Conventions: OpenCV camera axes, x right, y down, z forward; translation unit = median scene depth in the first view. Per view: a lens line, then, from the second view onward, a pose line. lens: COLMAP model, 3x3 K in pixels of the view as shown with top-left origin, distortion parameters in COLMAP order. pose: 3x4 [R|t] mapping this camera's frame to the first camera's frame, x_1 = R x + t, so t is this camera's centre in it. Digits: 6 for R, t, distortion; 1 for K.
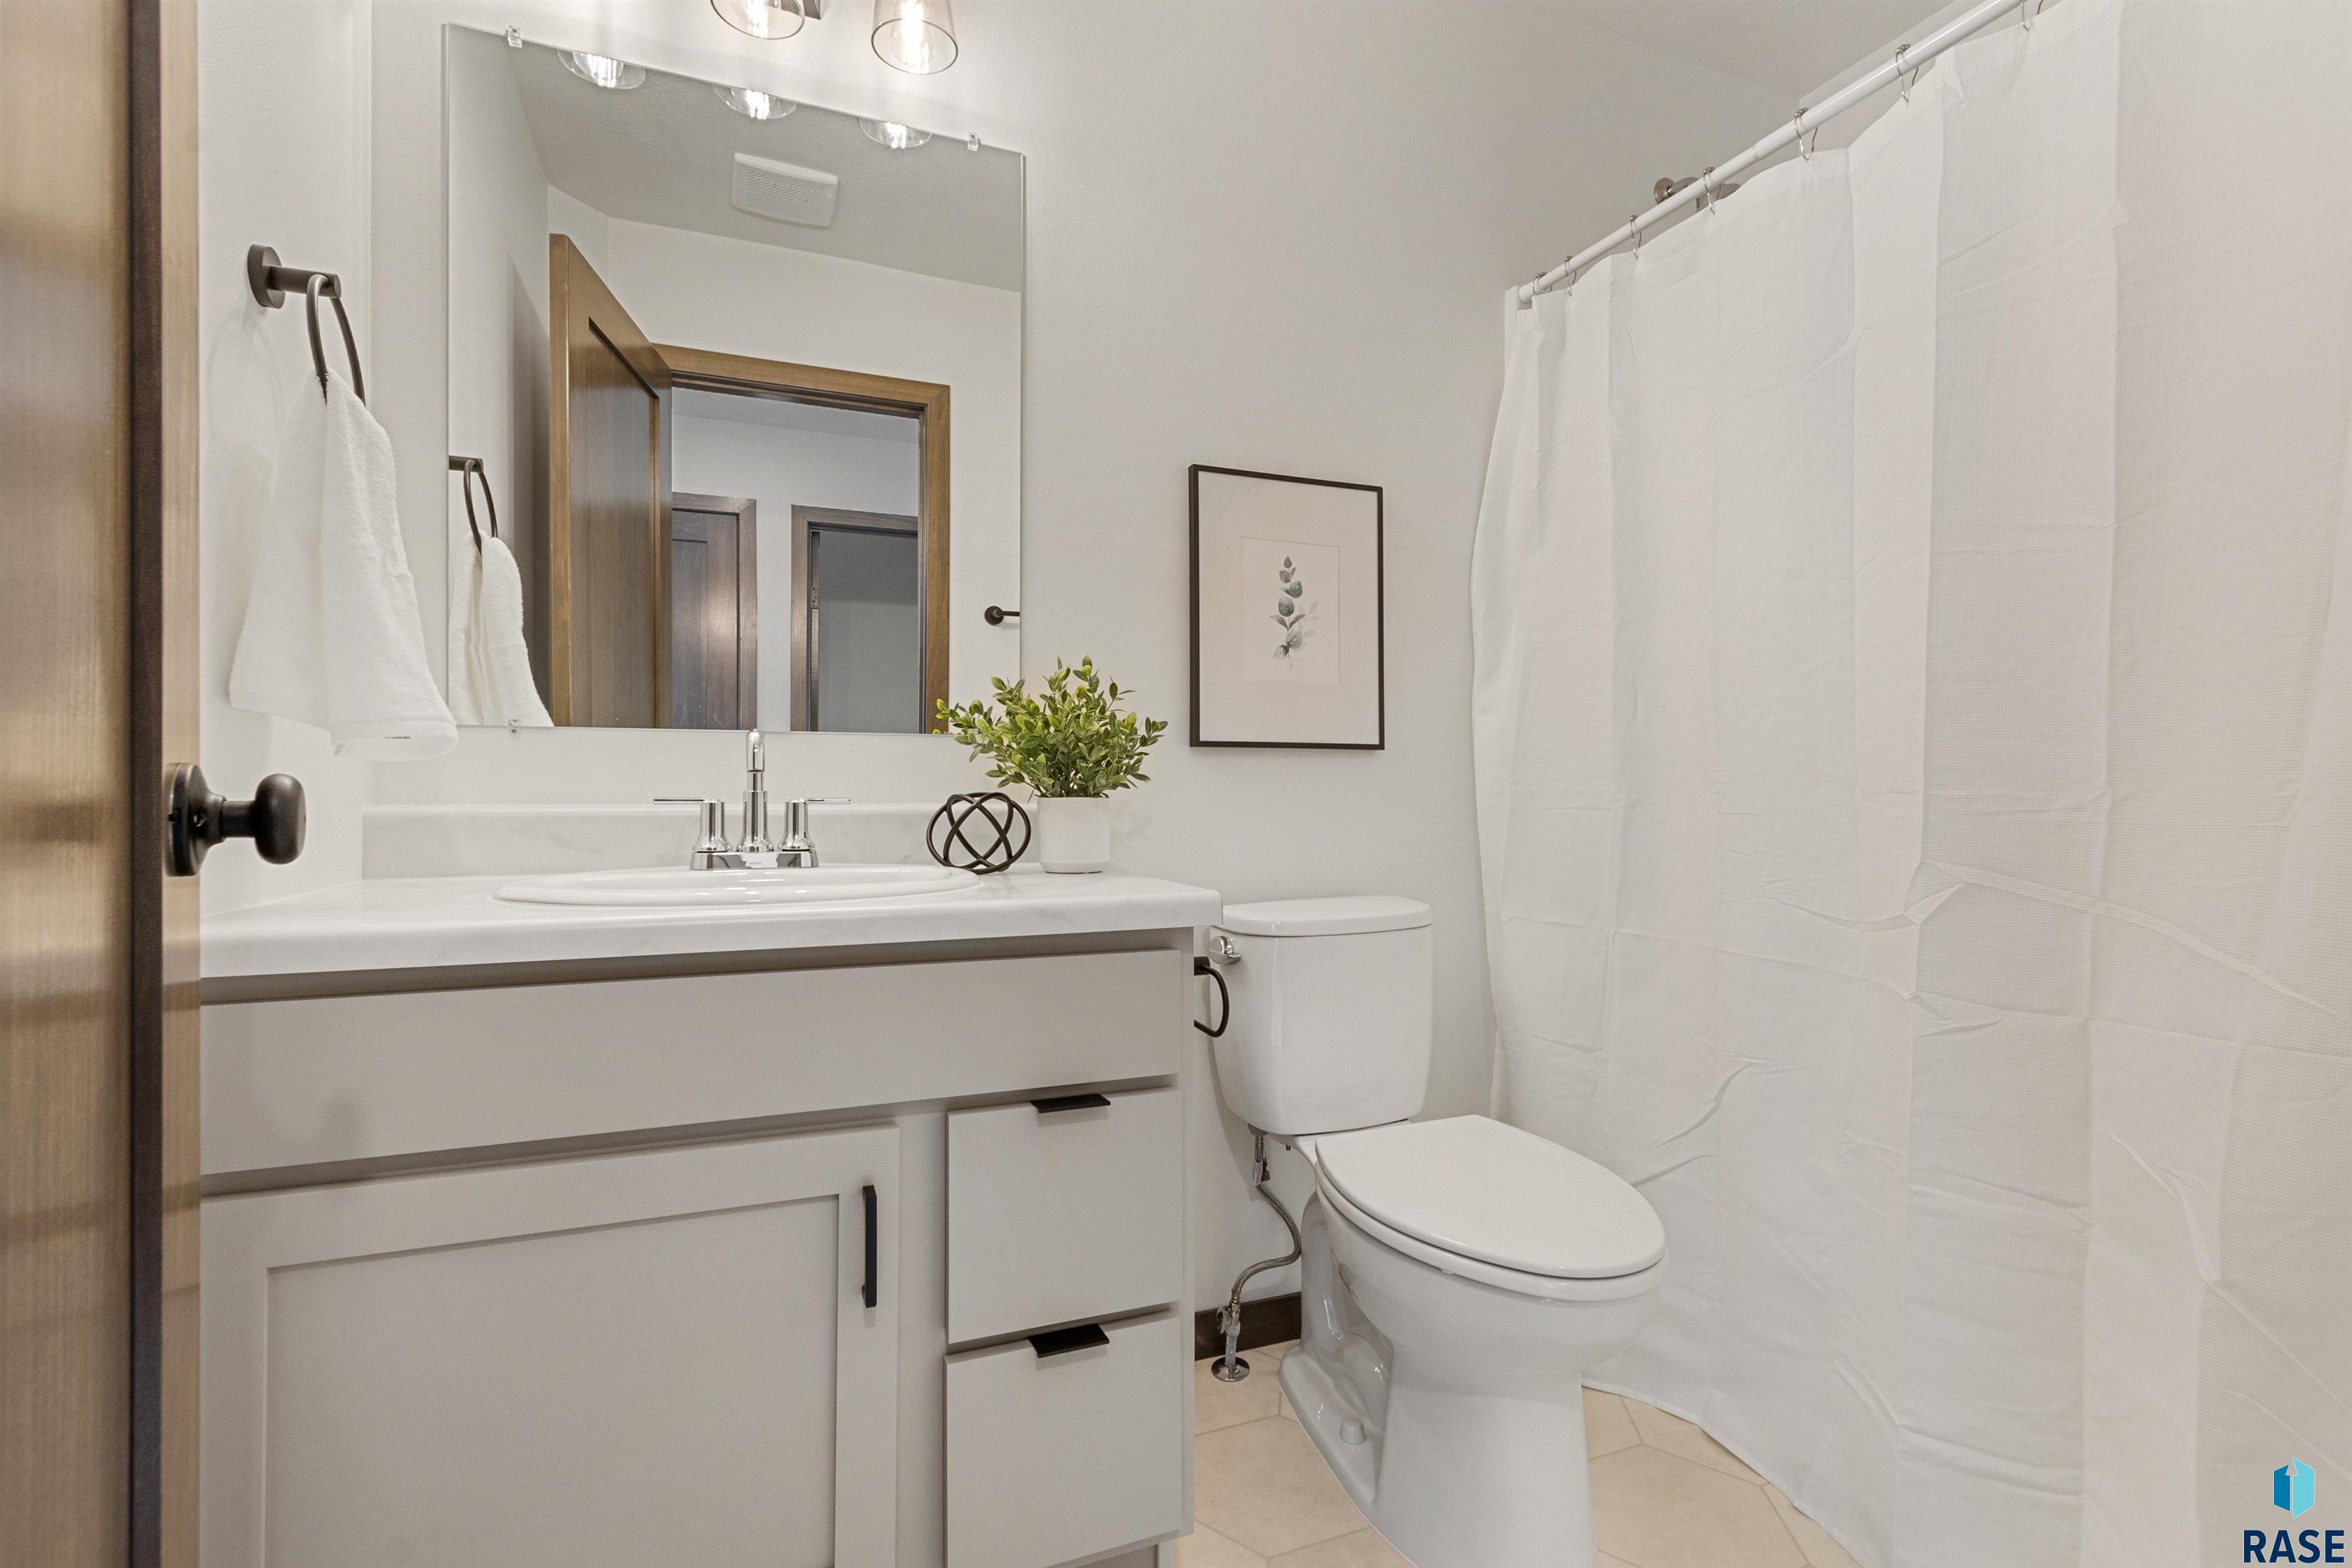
lens RADIAL K [[1080.2, 0, 1198.0], [0, 1080.2, 769.7], [0, 0, 1]] dist [0.009564, -0.000509]
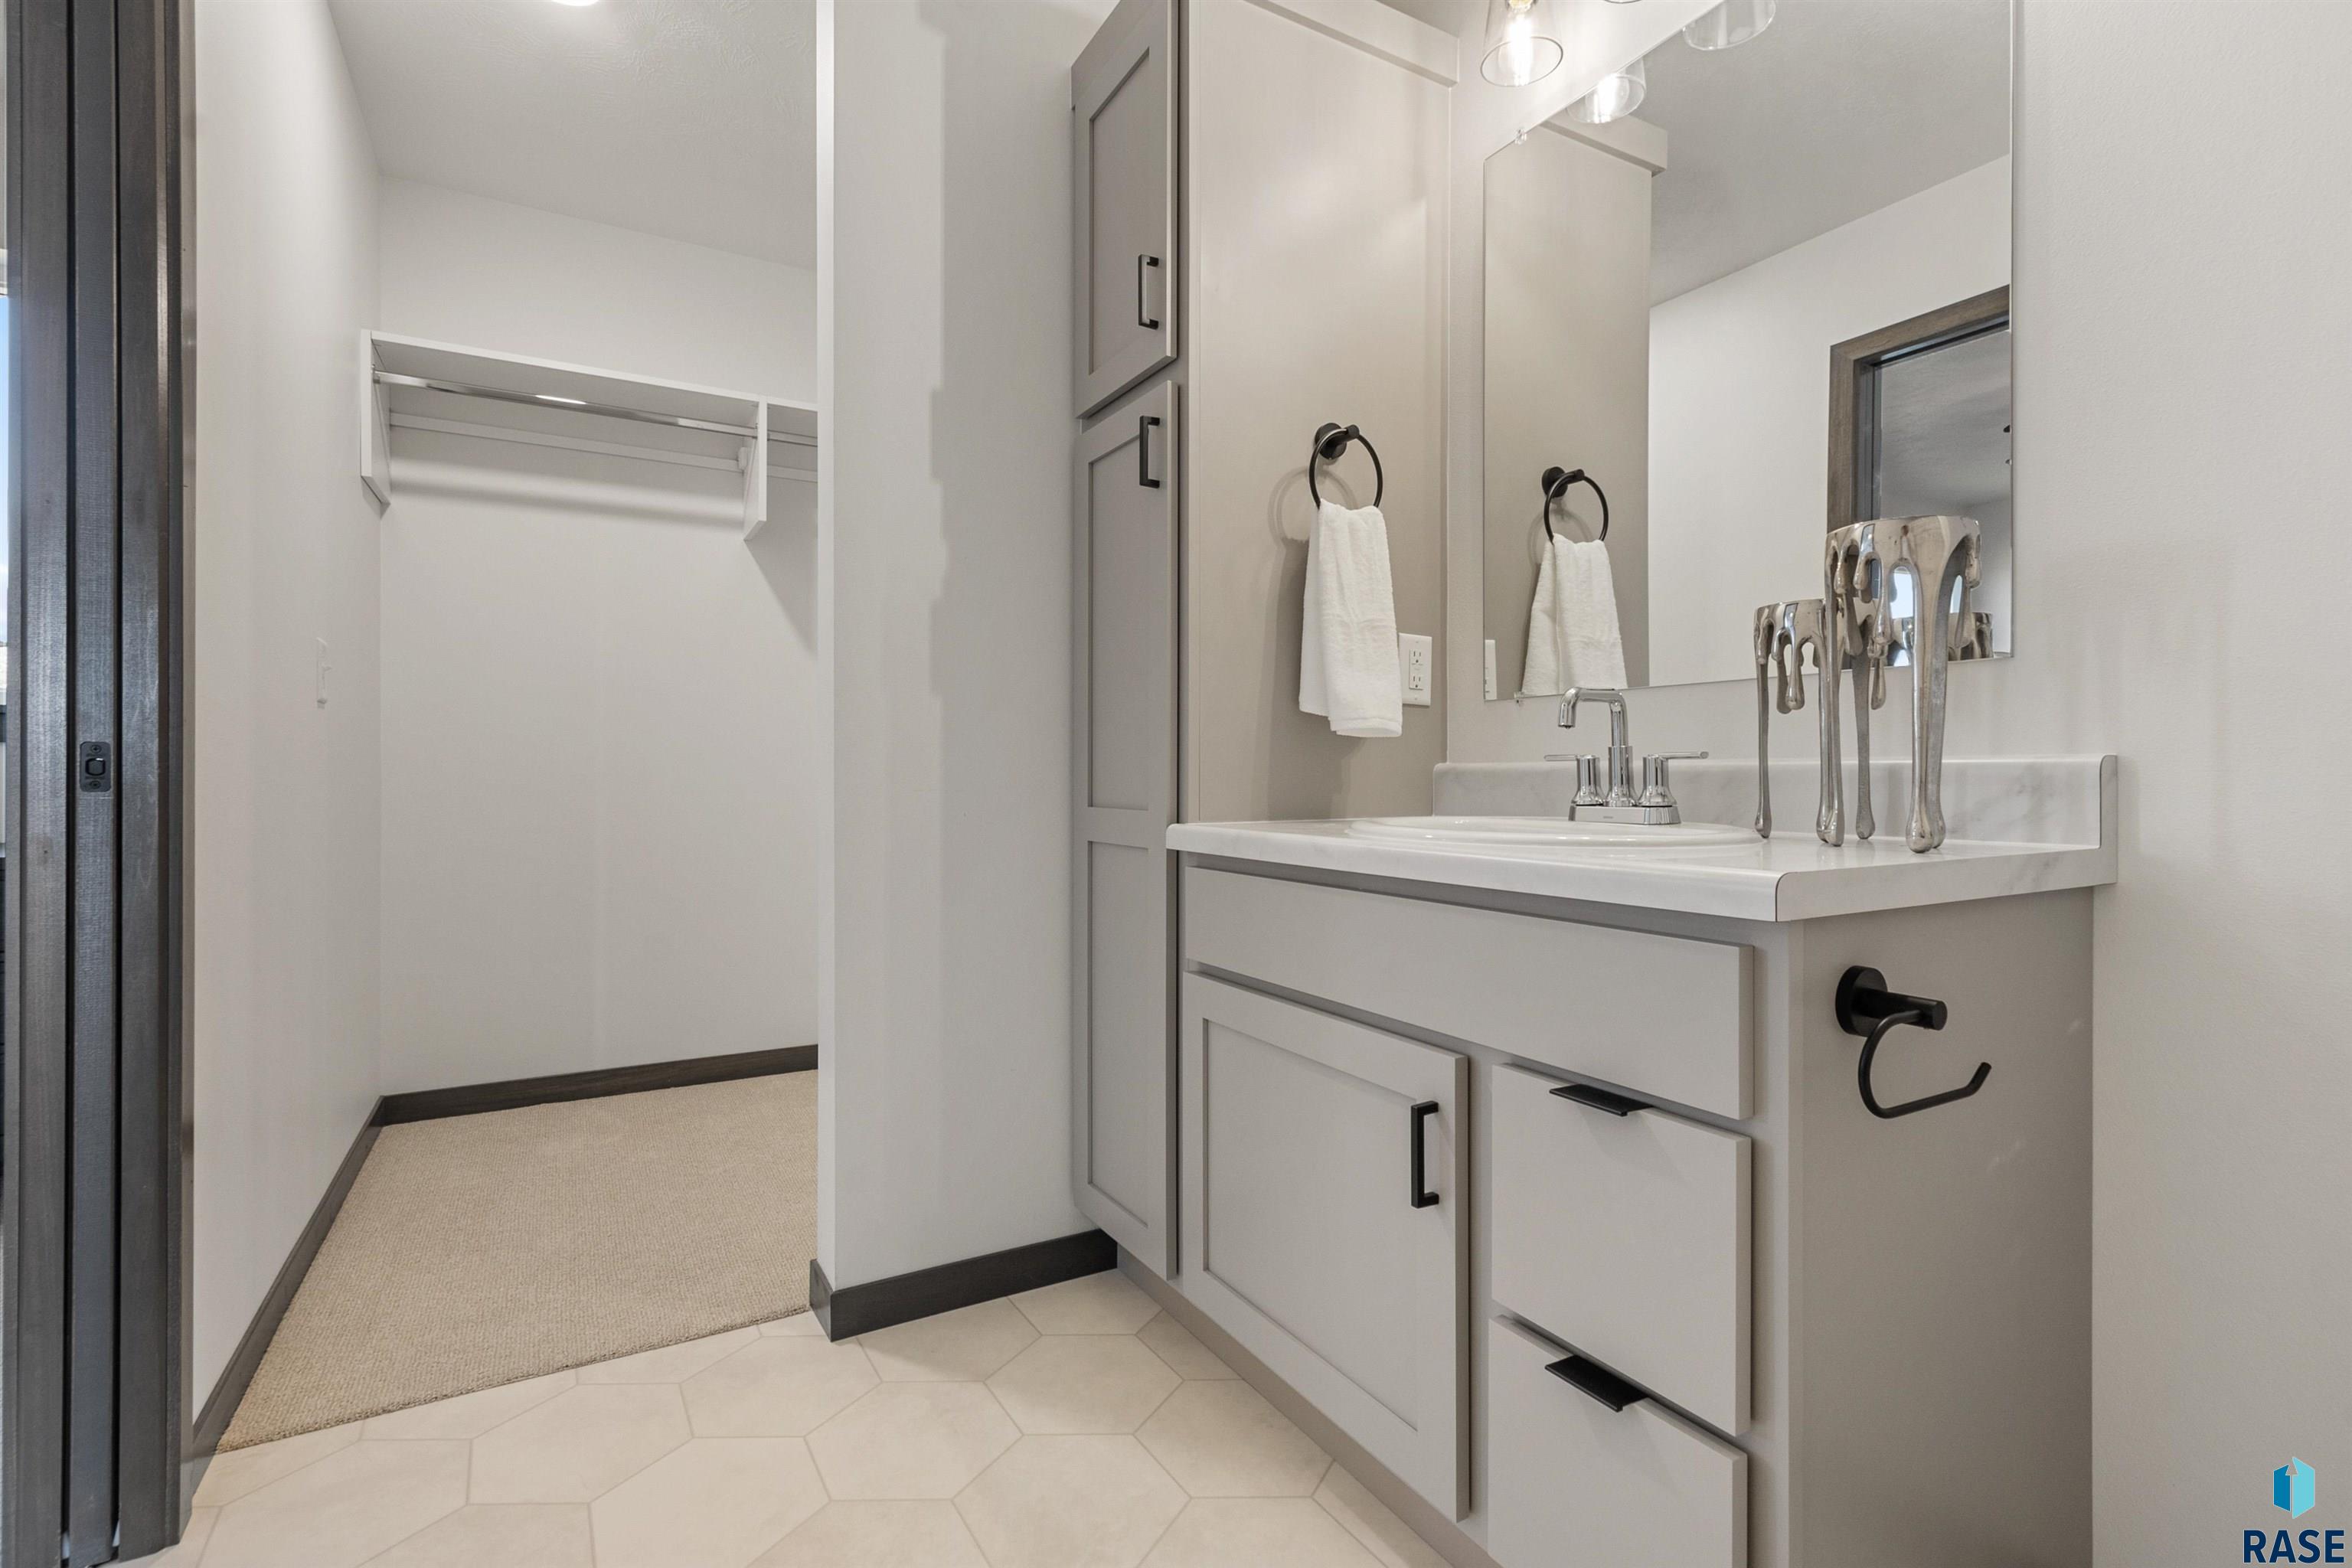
lens RADIAL K [[1080.2, 0, 1185.3], [0, 1080.2, 775.4], [0, 0, 1]] dist [0.009564, -0.000509]
pose [[0.114709, -0.000945, -0.993399, 0.558899], [-0.001384, 0.999998, -0.001111, 0.048543], [0.993398, 0.001502, 0.114708, 0.482578]]
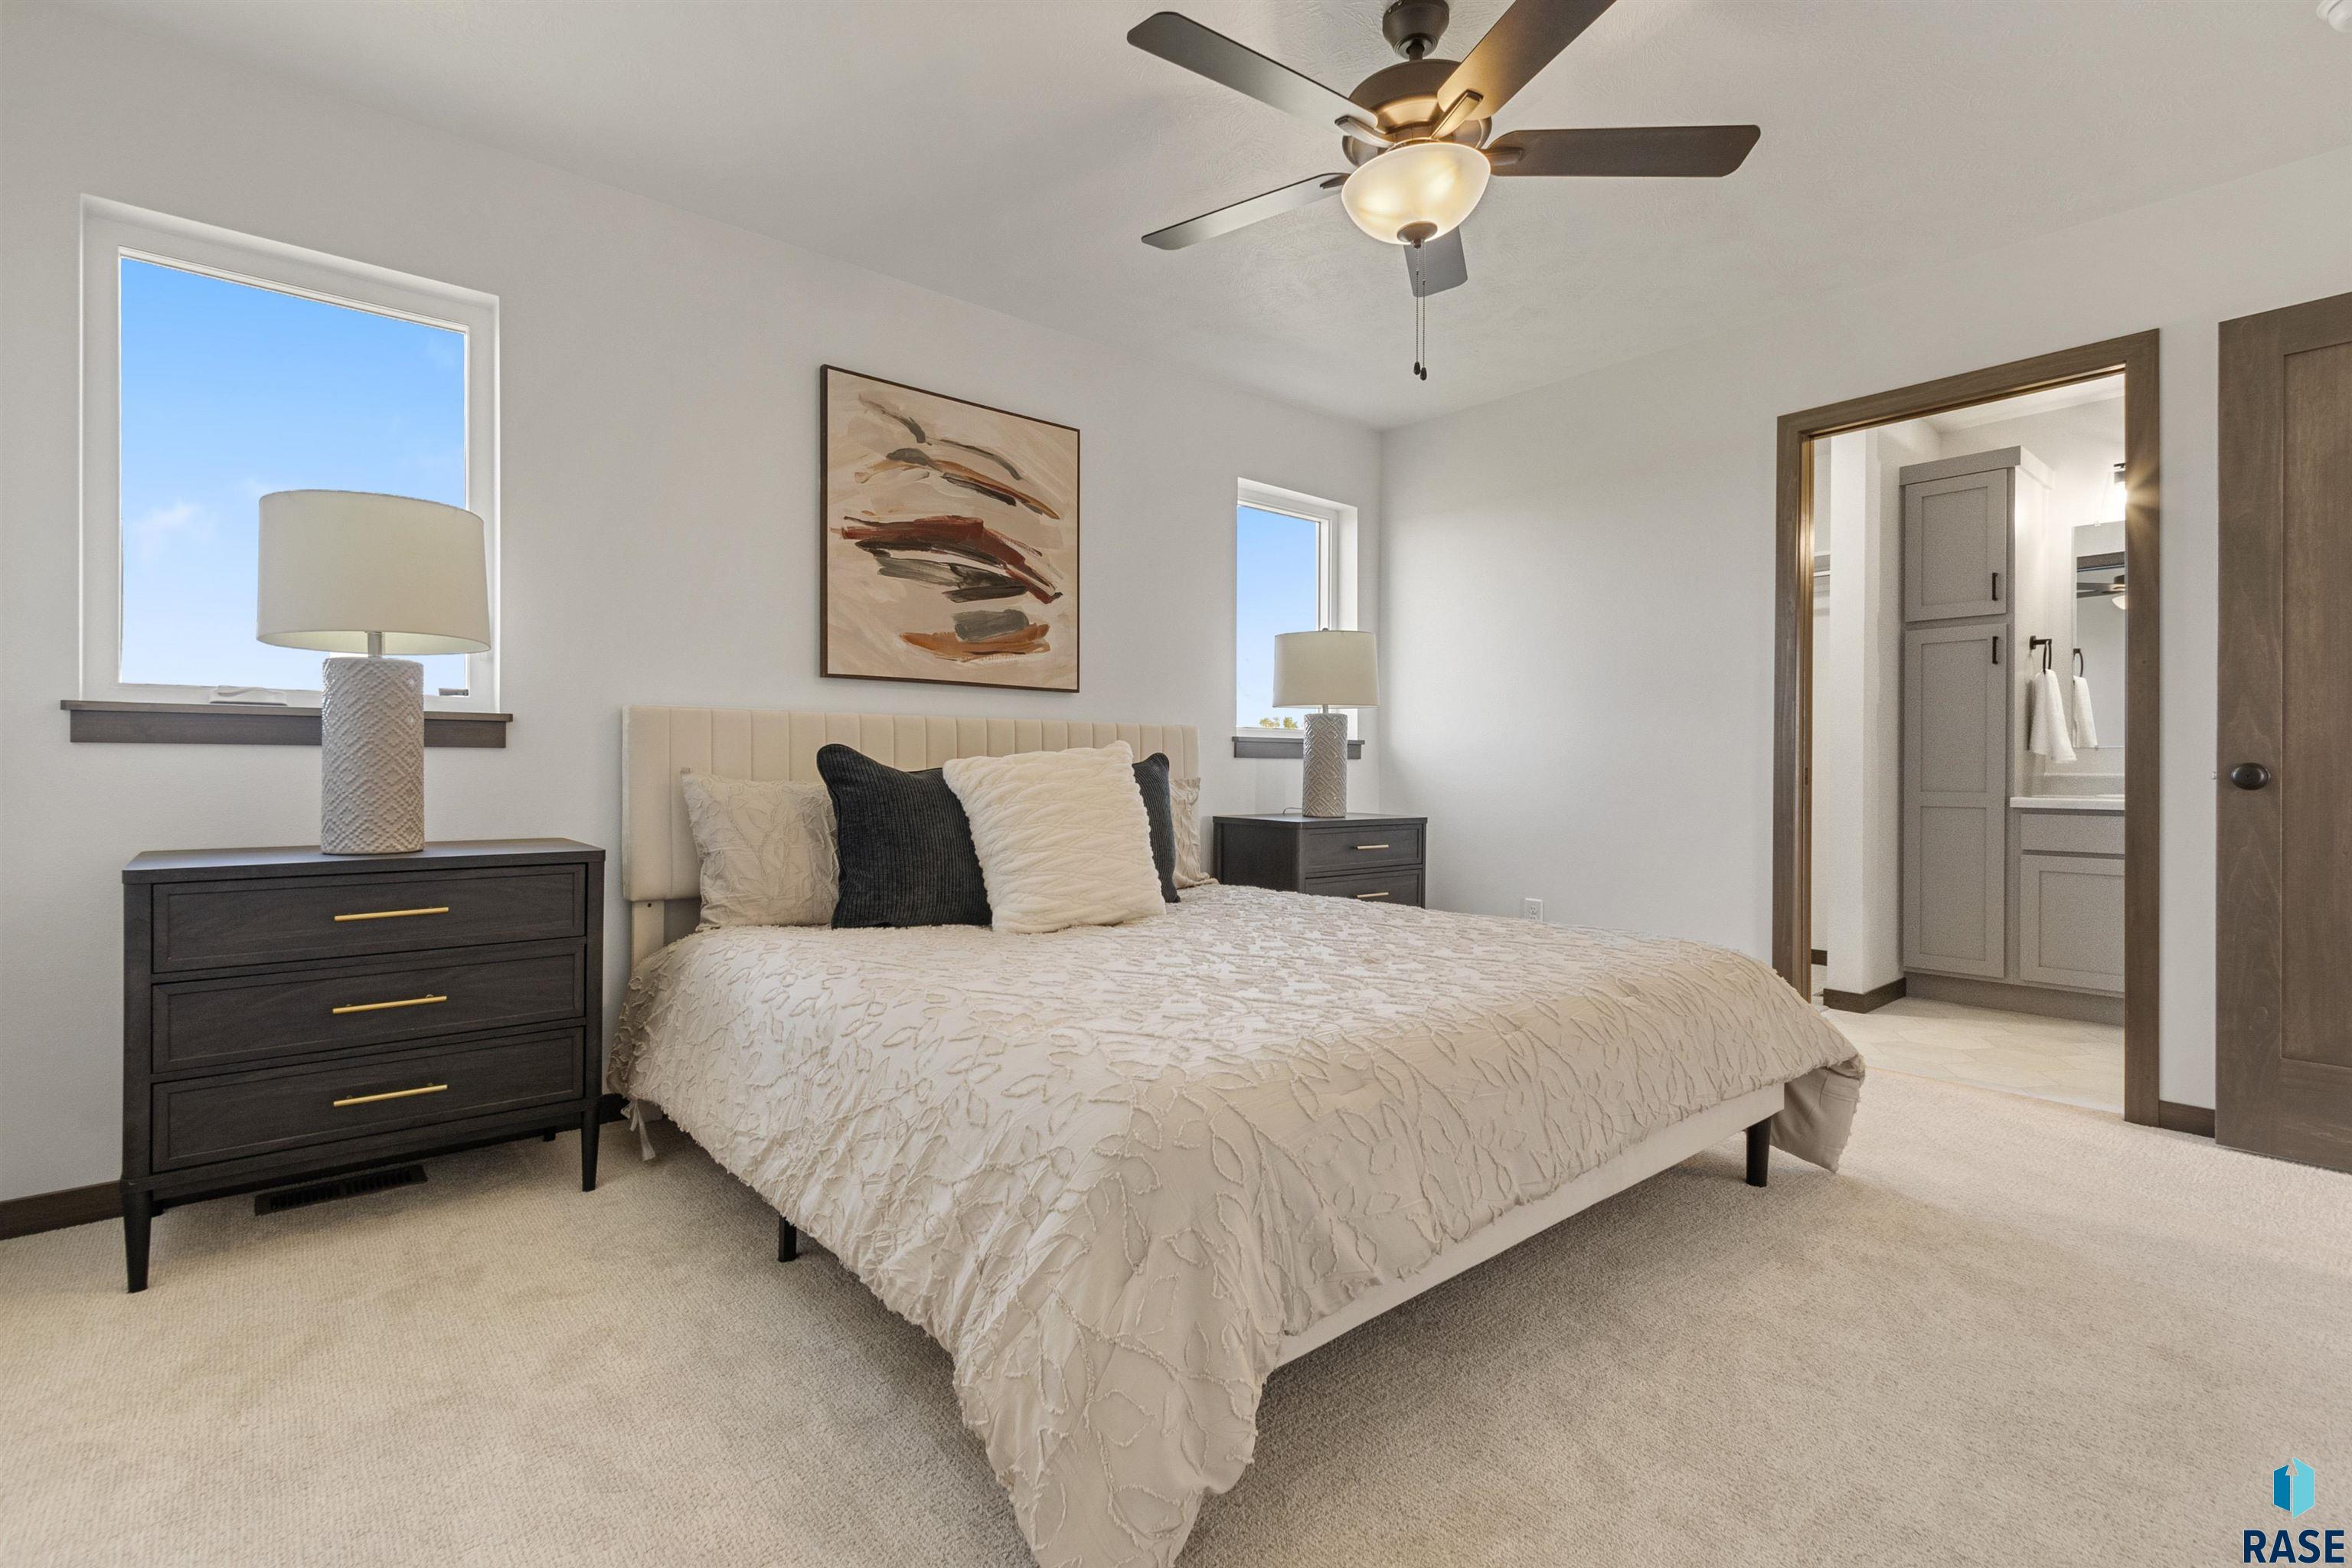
lens RADIAL K [[1080.2, 0, 1180.4], [0, 1080.2, 772.6], [0, 0, 1]] dist [0.009564, -0.000509]
pose [[0.313989, -0.009782, -0.949376, 1.555653], [-0.002663, 0.999934, -0.011183, 0.070388], [0.949423, 0.006040, 0.313942, -2.548746]]
